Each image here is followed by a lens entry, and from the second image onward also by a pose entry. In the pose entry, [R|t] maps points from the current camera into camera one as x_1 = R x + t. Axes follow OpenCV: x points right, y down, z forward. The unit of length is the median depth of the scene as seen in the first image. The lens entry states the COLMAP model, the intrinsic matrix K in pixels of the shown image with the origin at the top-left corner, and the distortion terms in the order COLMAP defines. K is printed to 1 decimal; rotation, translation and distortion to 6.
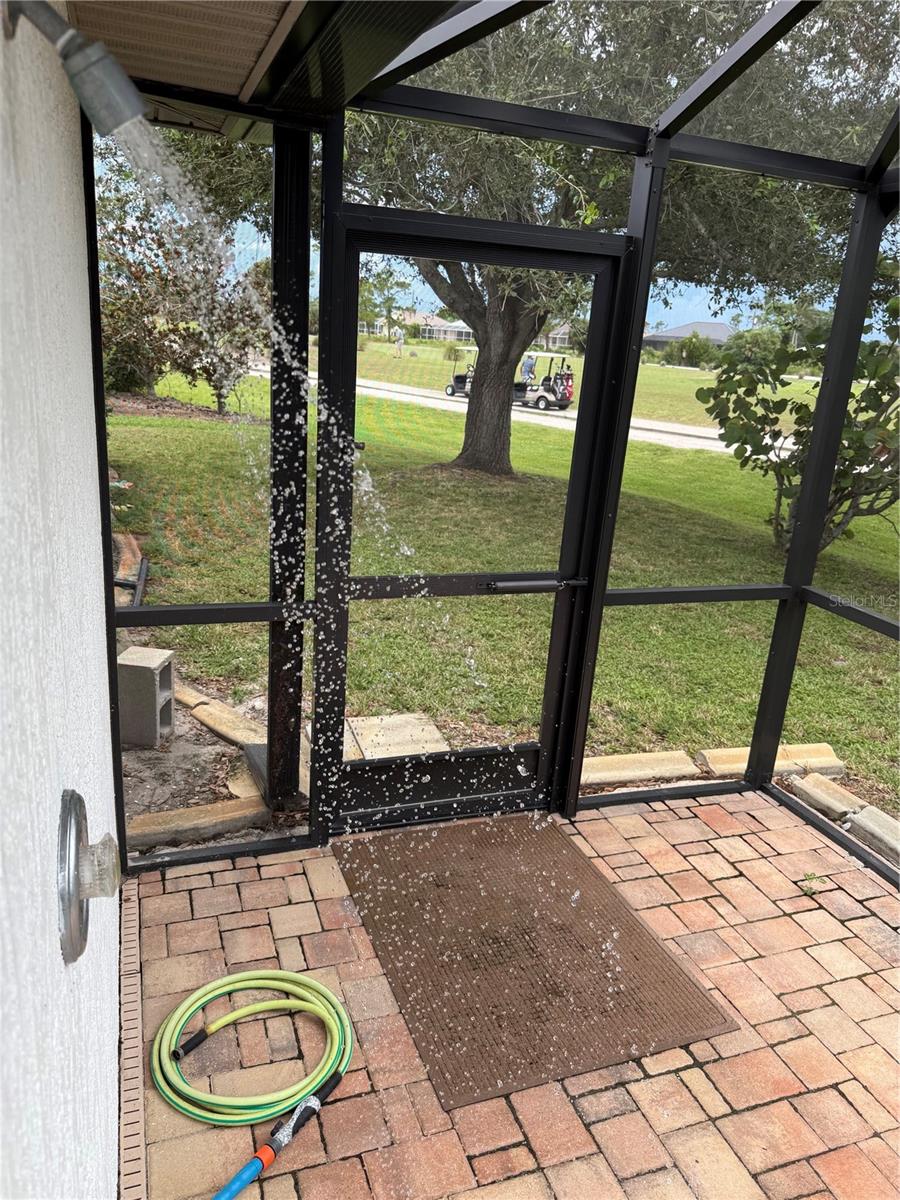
lens RADIAL K [[820.0, 0, 450.0], [0, 820.0, 600.0], [0, 0, 1]] dist [0.164867, -0.323557]
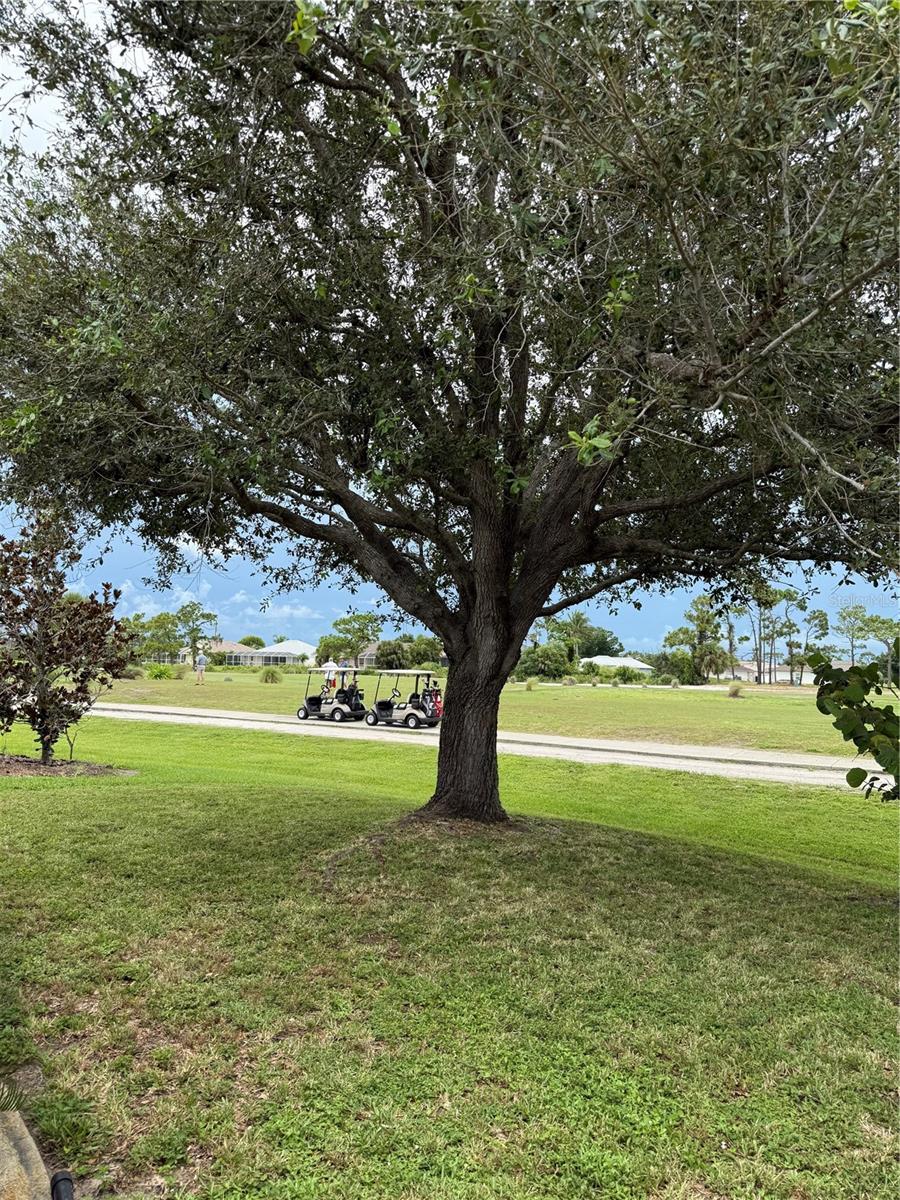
lens RADIAL K [[820.0, 0, 450.0], [0, 820.0, 600.0], [0, 0, 1]] dist [0.164867, -0.323557]
pose [[0.971306, -0.024422, 0.236575, -0.144502], [0.109918, 0.928203, -0.355469, -0.076829], [-0.210908, 0.371273, 0.904253, 0.264317]]
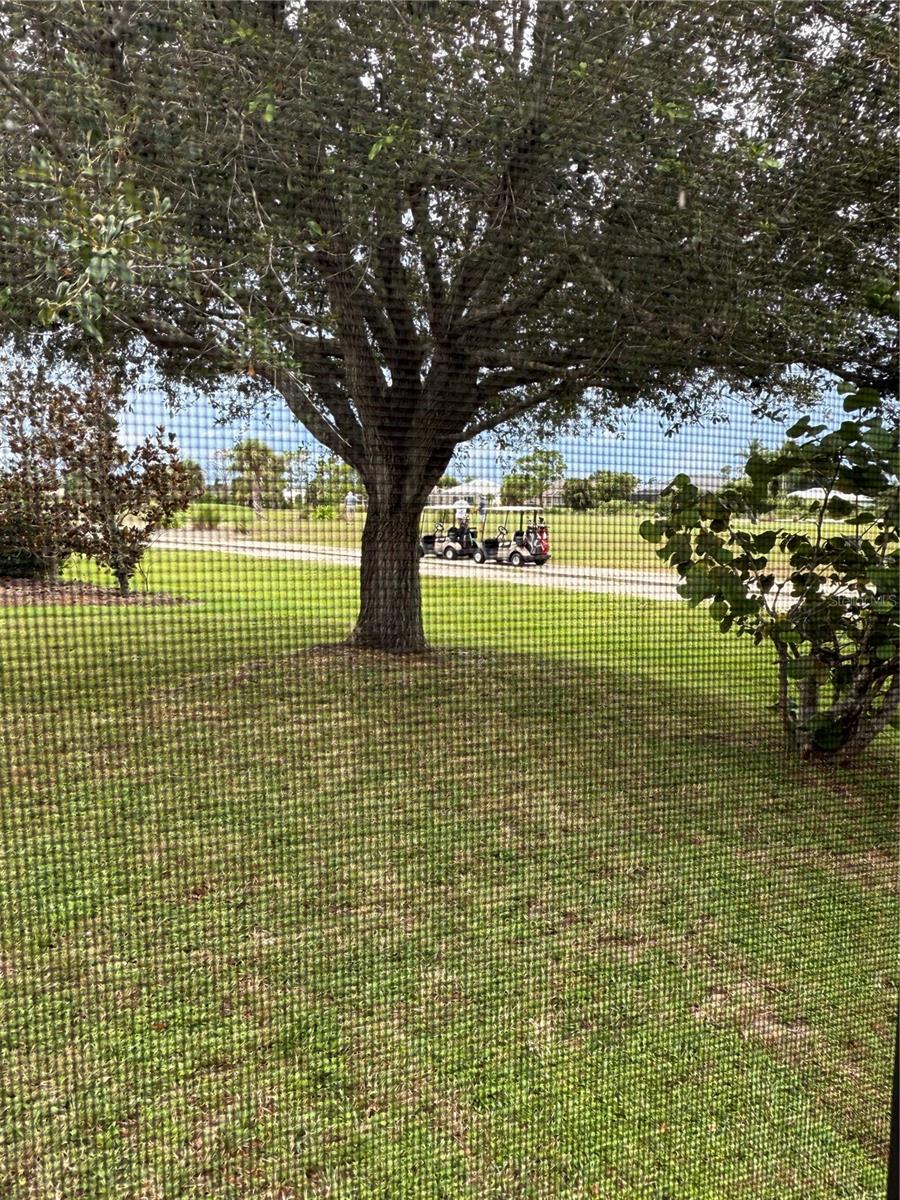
lens RADIAL K [[846.0, 0, 450.0], [0, 846.0, 600.0], [0, 0, 1]] dist [0.023855, 0.000645]
pose [[0.998093, -0.061142, -0.008492, 0.106525], [0.058372, 0.979591, -0.192338, -0.050688], [0.020078, 0.191476, 0.981292, 0.245816]]
